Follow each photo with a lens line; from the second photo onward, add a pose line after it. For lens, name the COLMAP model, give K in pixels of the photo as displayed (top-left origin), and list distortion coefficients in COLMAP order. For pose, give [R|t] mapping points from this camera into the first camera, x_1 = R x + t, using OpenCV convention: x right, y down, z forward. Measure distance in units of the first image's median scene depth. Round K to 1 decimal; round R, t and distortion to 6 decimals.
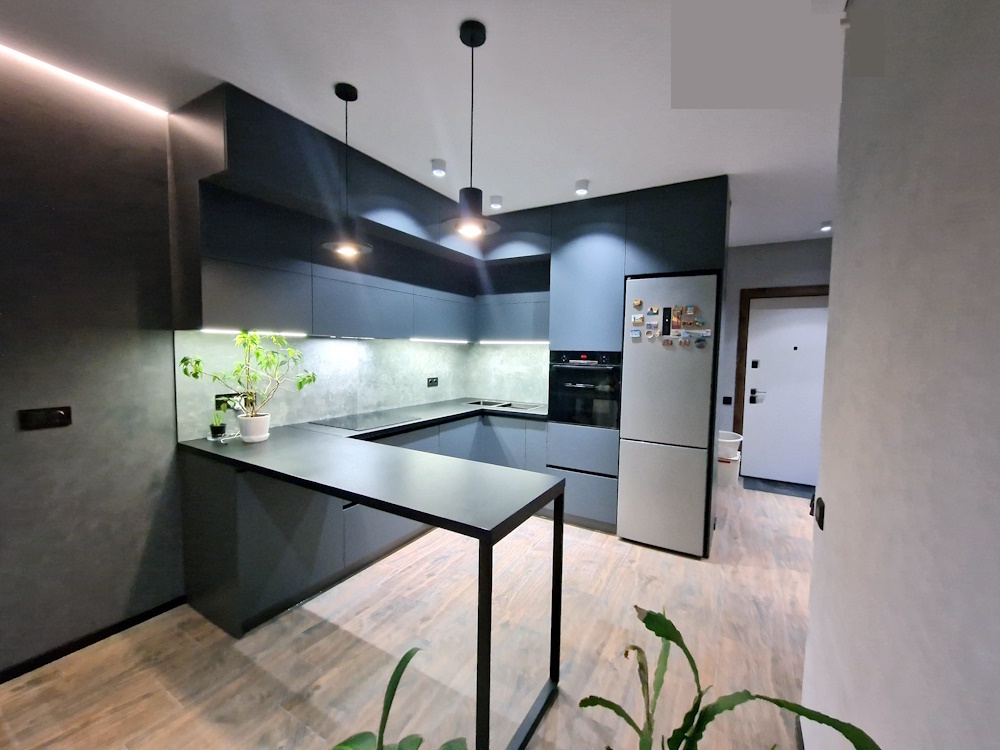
lens RADIAL K [[407.1, 0, 500.3], [0, 407.1, 375.3], [0, 0, 1]] dist [0.005751, -0.005115]
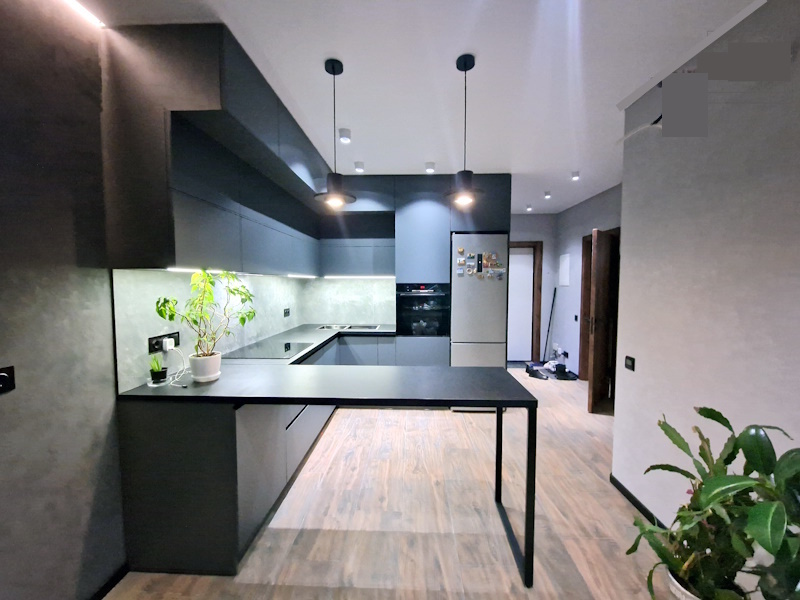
lens RADIAL K [[325.7, 0, 398.8], [0, 325.7, 301.4], [0, 0, 1]] dist [0.005751, -0.005115]
pose [[0.882426, -0.042856, 0.468495, -0.446443], [0.043351, 0.999012, 0.009732, -0.013598], [-0.468449, 0.011722, 0.883413, 0.059886]]
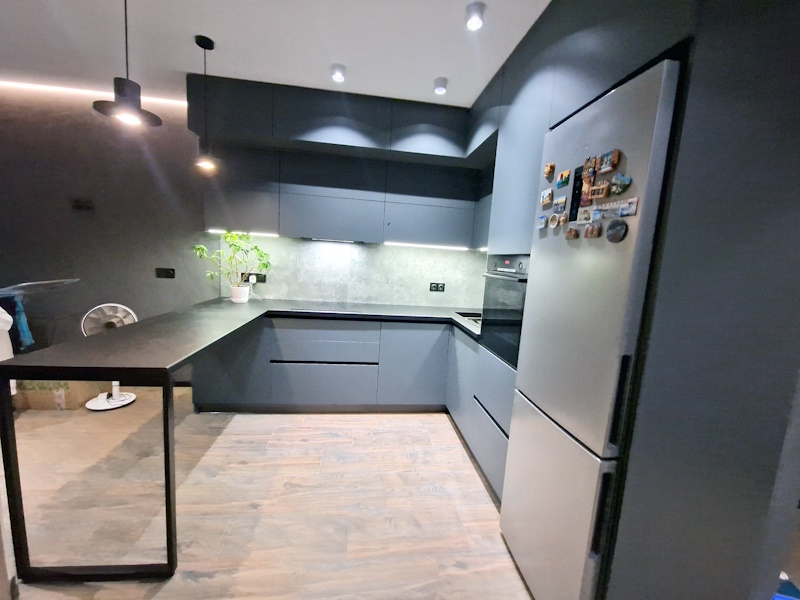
lens RADIAL K [[325.7, 0, 400.6], [0, 325.7, 299.6], [0, 0, 1]] dist [0.005751, -0.005115]
pose [[0.615968, 0.120281, -0.778535, 0.618966], [-0.102957, 0.992090, 0.071816, -0.003388], [0.781014, 0.035919, 0.623479, 0.567272]]
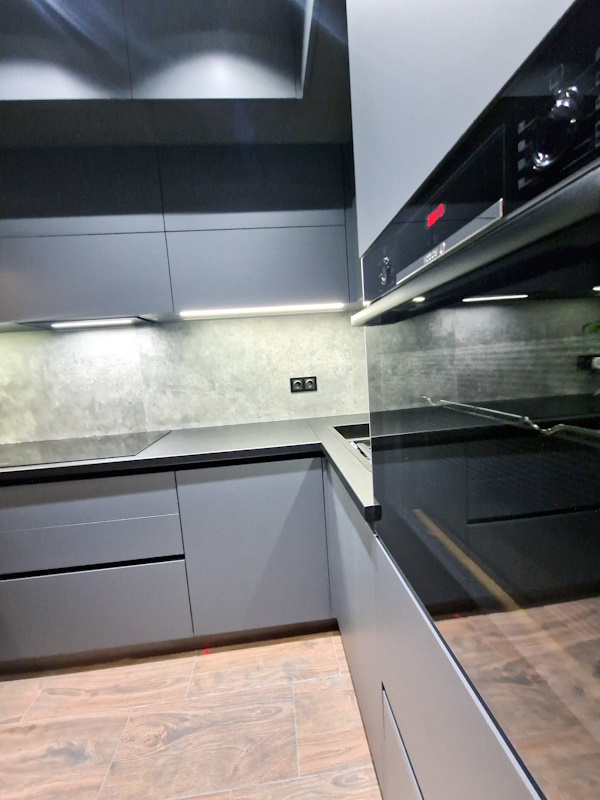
lens RADIAL K [[325.7, 0, 297.7], [0, 325.7, 398.6], [0, 0, 1]] dist [0.005751, -0.005115]
pose [[0.584597, 0.031880, -0.810697, 0.309095], [0.028190, 0.997826, 0.059566, 0.012482], [0.810834, -0.057676, 0.582427, 1.009992]]
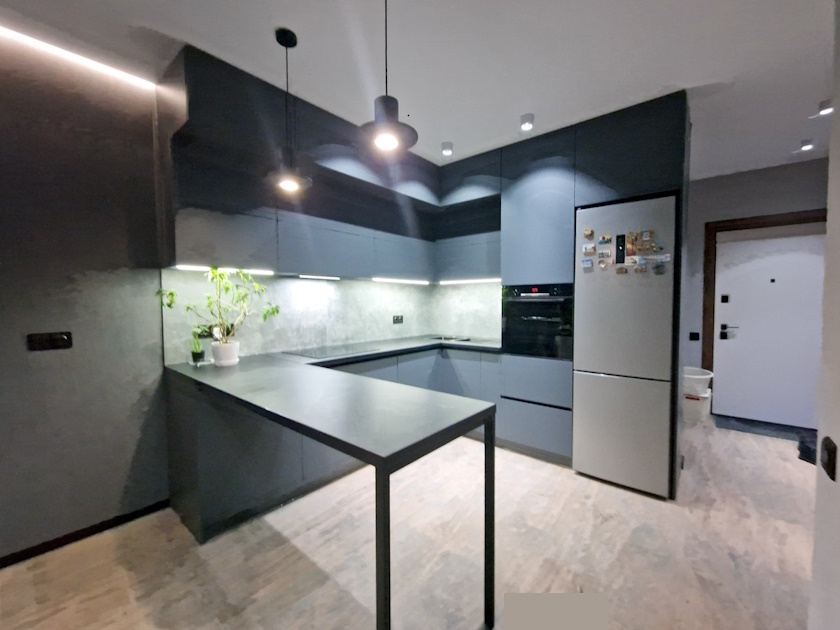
lens RADIAL K [[342.0, 0, 421.1], [0, 342.0, 315.3], [0, 0, 1]] dist [0.005751, -0.005115]
pose [[0.985969, -0.013541, -0.166381, 0.074933], [0.009546, 0.999647, -0.024789, 0.041240], [0.166658, 0.022853, 0.985750, 0.122154]]
